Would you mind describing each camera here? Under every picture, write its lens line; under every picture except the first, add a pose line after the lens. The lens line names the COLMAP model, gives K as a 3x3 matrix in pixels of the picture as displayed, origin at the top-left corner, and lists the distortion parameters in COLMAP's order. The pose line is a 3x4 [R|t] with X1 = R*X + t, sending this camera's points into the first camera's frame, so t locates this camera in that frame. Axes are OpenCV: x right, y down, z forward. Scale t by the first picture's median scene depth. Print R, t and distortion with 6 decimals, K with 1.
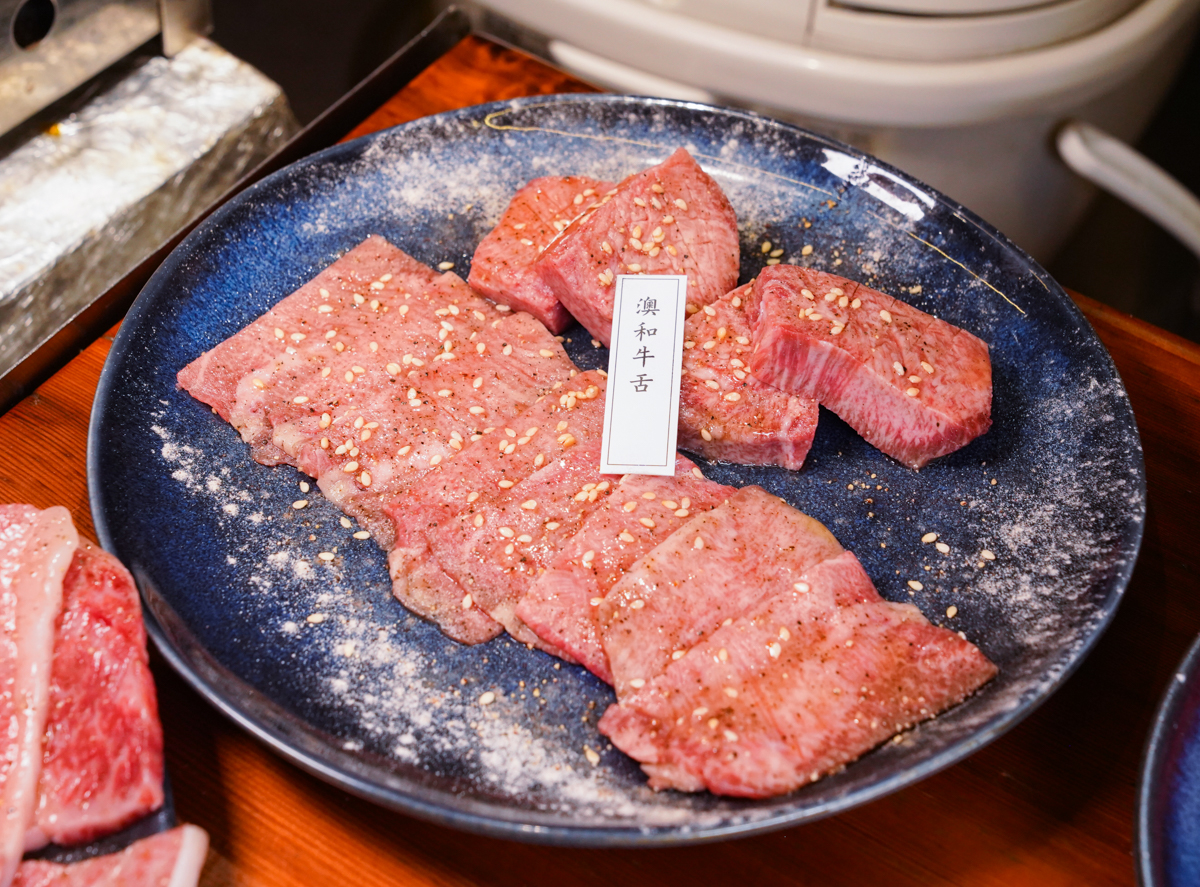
lens RADIAL K [[2224.5, 0, 600.0], [0, 2224.5, 443.5], [0, 0, 1]] dist [0.046584, 0.059795]
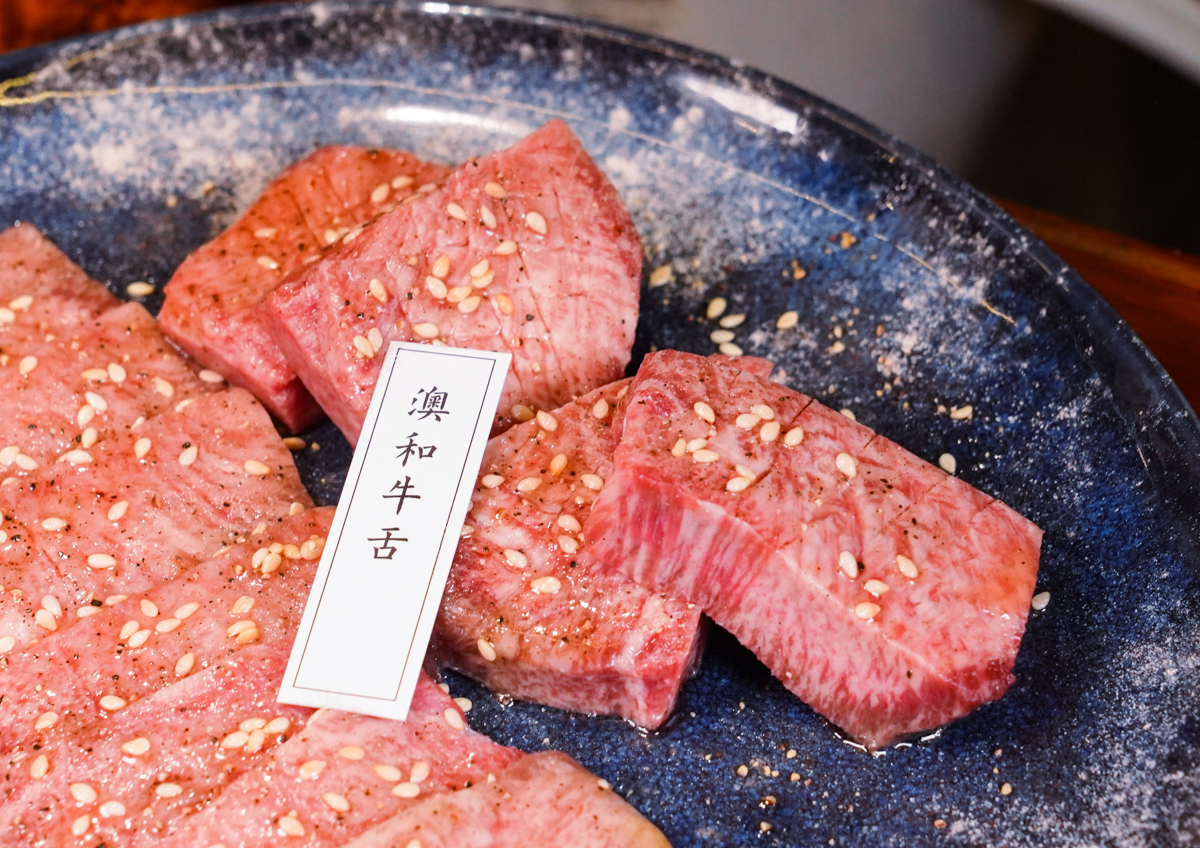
lens RADIAL K [[3797.4, 0, 600.0], [0, 3797.4, 424.0], [0, 0, 1]] dist [0.060828, 0.593777]
pose [[0.988520, 0.095961, -0.116705, 0.173466], [-0.098129, 0.995089, -0.012962, -0.048302], [0.114888, 0.024265, 0.993082, 0.063603]]
